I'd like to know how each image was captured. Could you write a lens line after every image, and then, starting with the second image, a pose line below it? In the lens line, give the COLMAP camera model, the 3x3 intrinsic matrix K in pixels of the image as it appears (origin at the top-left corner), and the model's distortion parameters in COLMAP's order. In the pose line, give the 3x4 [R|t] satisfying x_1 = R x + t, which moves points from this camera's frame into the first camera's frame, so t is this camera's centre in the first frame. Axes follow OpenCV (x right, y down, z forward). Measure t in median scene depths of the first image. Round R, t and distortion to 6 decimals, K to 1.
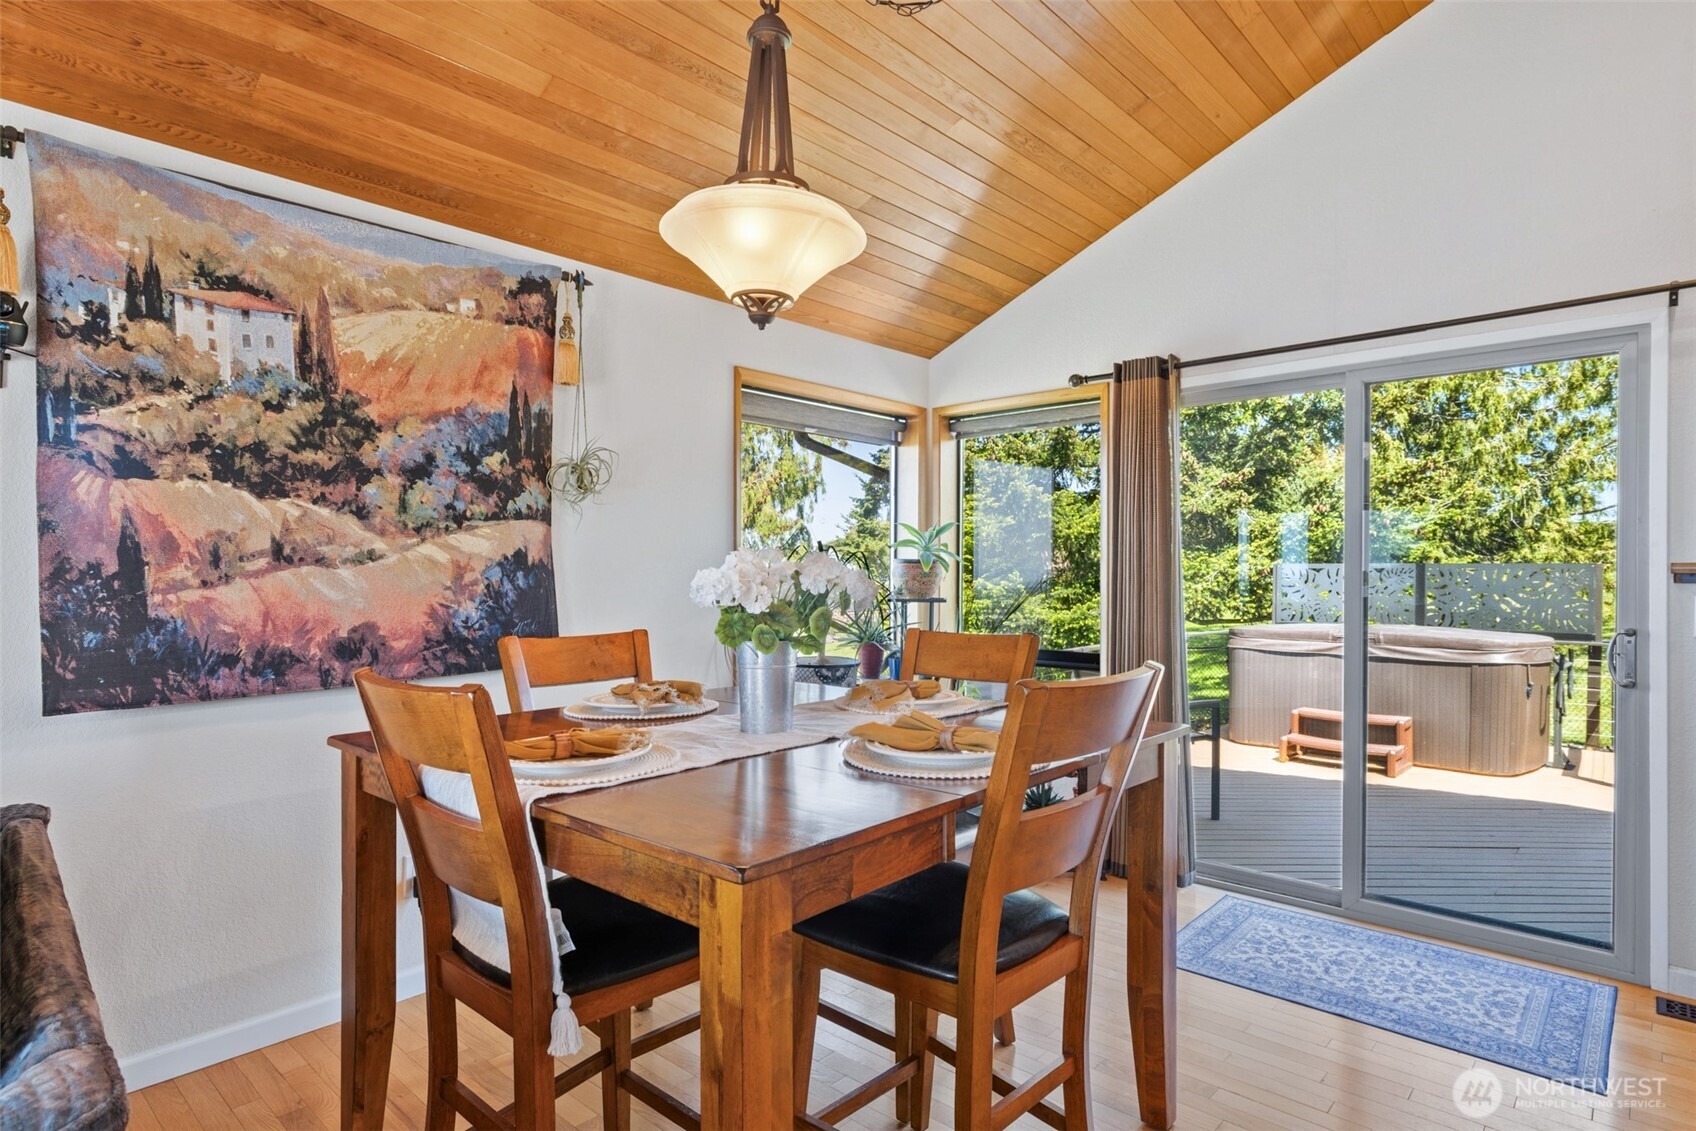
lens RADIAL K [[910.0, 0, 851.7], [0, 910.0, 569.6], [0, 0, 1]] dist [-0.001773, -0.000358]
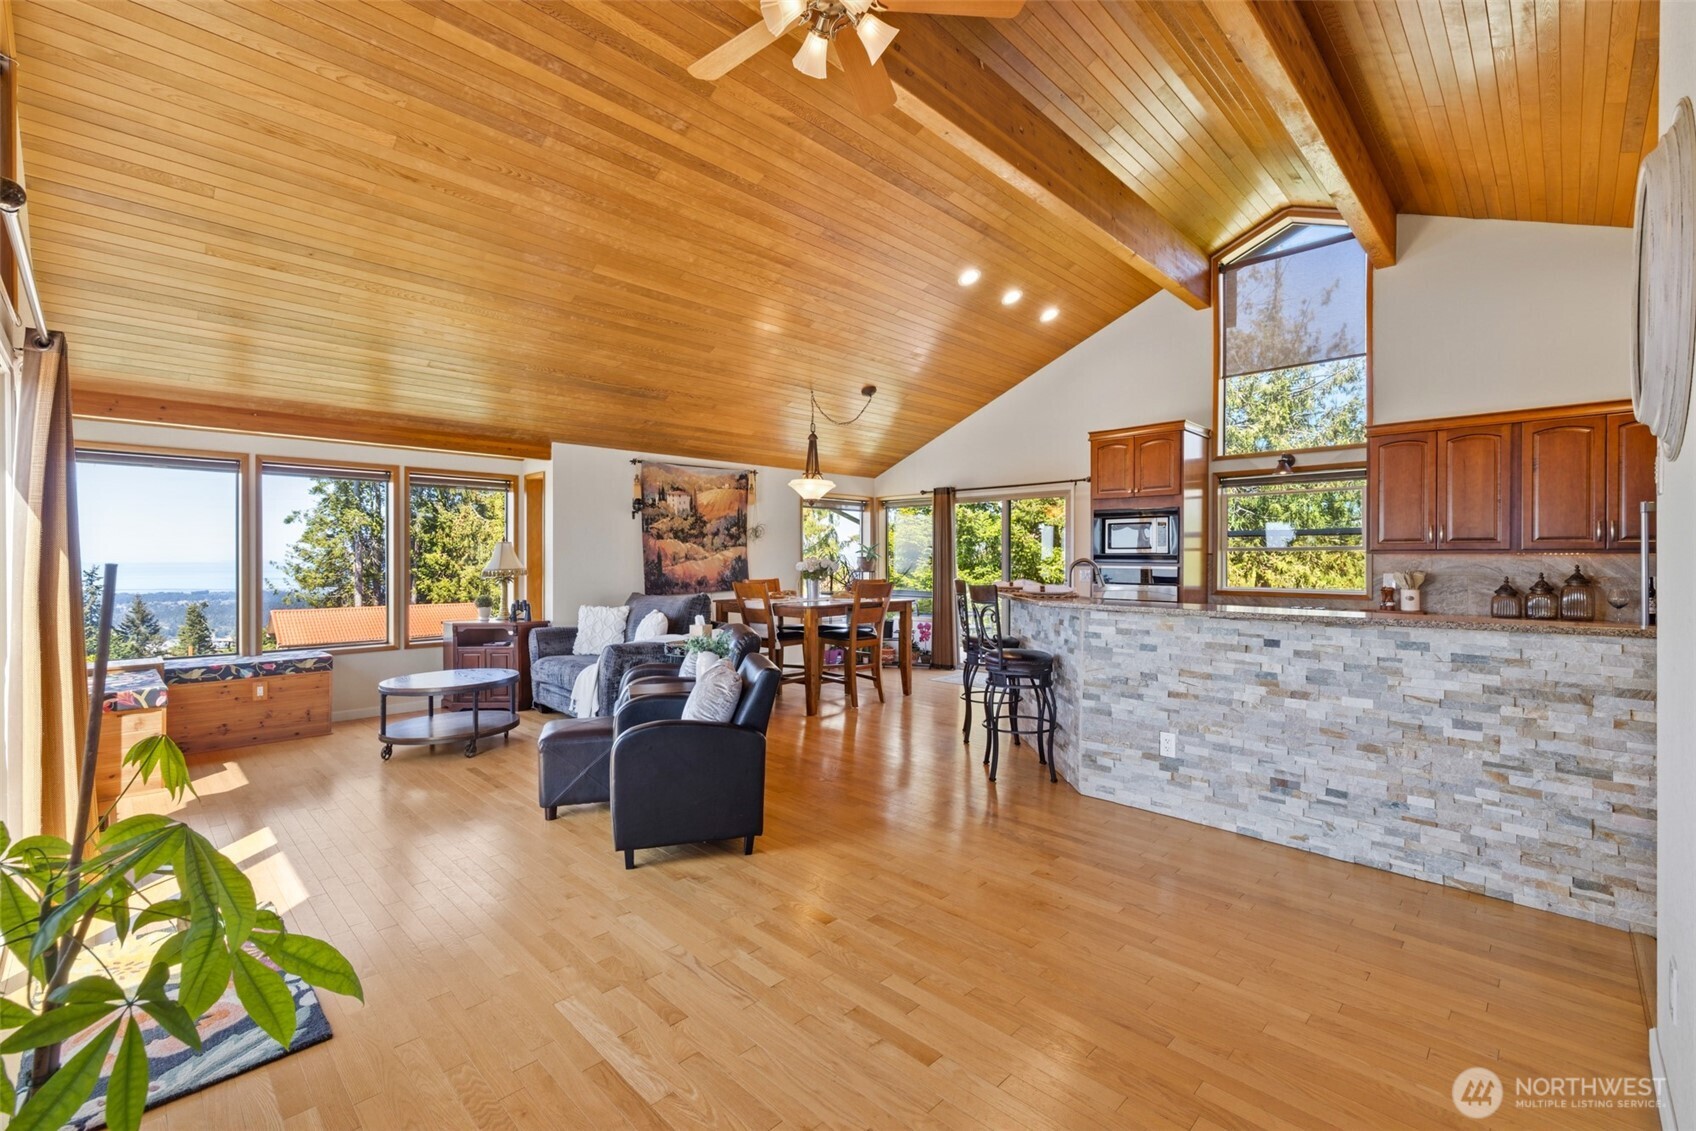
lens RADIAL K [[739.0, 0, 842.8], [0, 739.0, 560.9], [0, 0, 1]] dist [-0.000587, 0.000968]
pose [[0.998957, 0.000692, -0.045664, 0.162074], [-0.000358, 0.999973, 0.007318, -0.022899], [0.045668, -0.007294, 0.998930, -1.927969]]
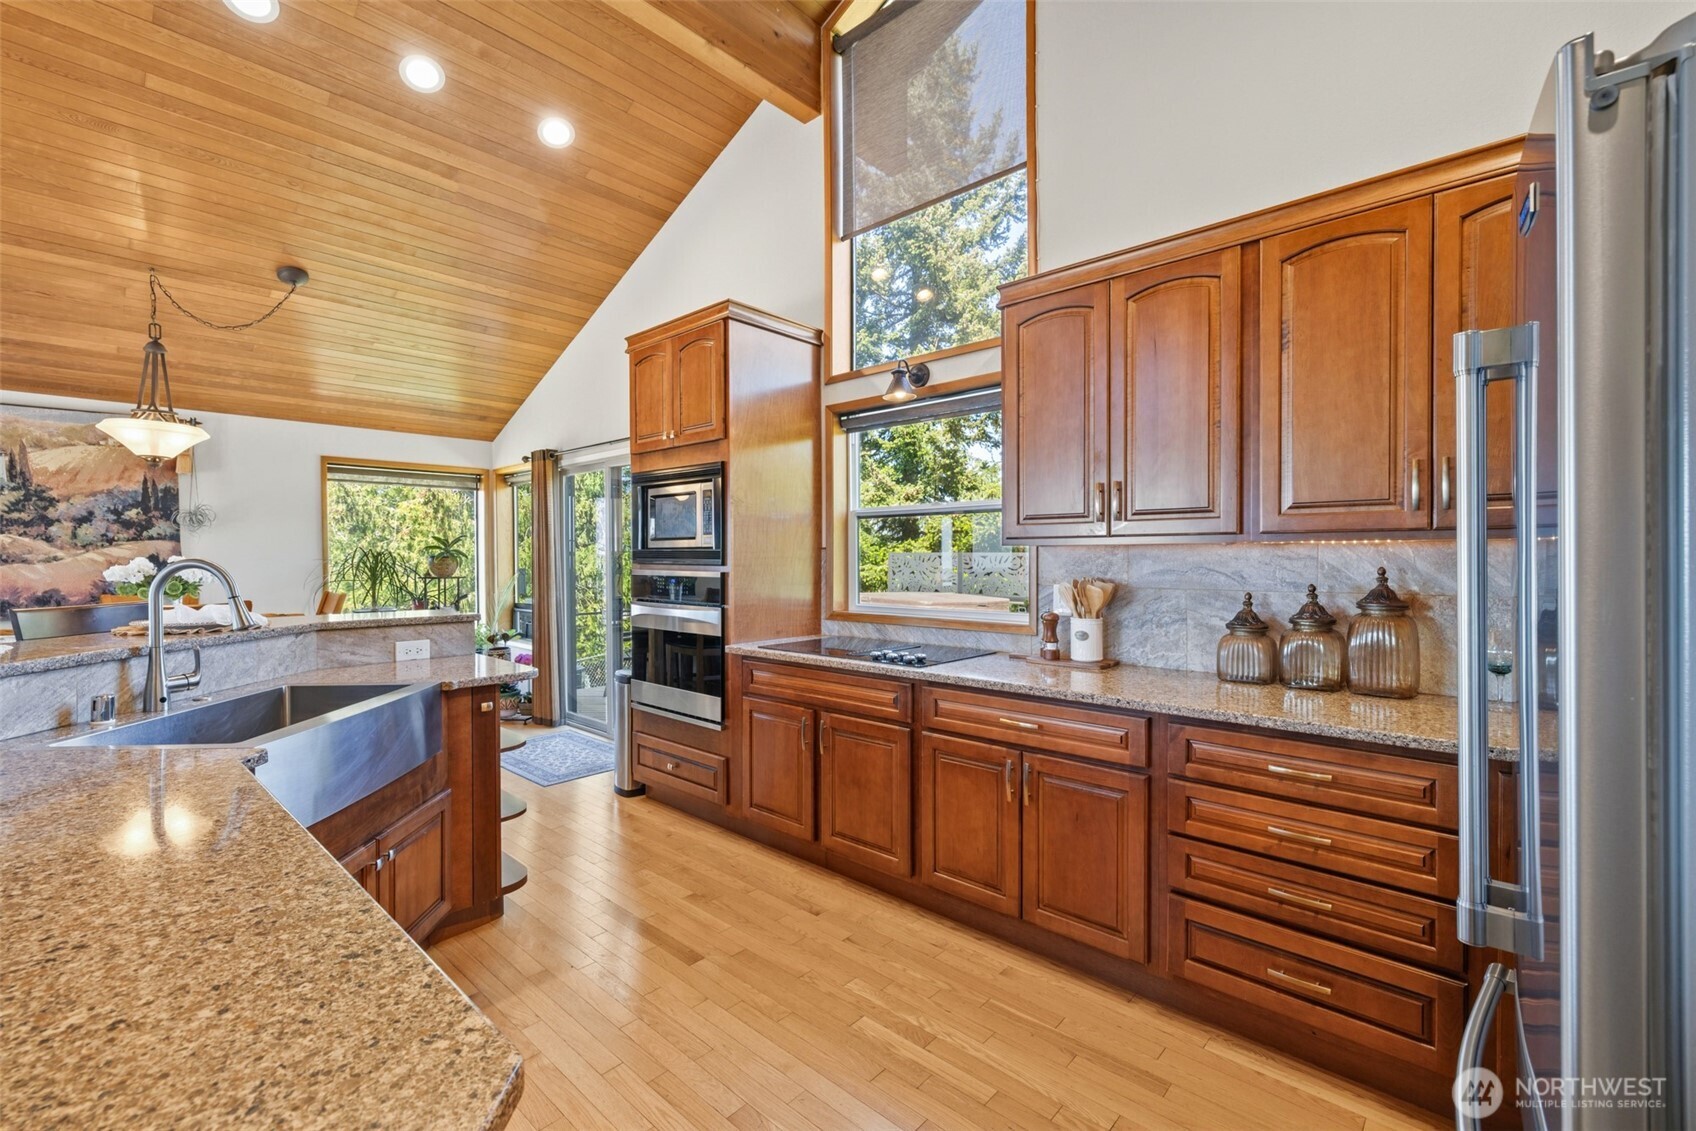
lens RADIAL K [[739.0, 0, 837.0], [0, 739.0, 567.0], [0, 0, 1]] dist [-0.000587, 0.000968]
pose [[0.999914, -0.004362, -0.012376, 1.374904], [0.004572, 0.999845, 0.017010, -0.016599], [0.012300, -0.017065, 0.999779, -0.765328]]
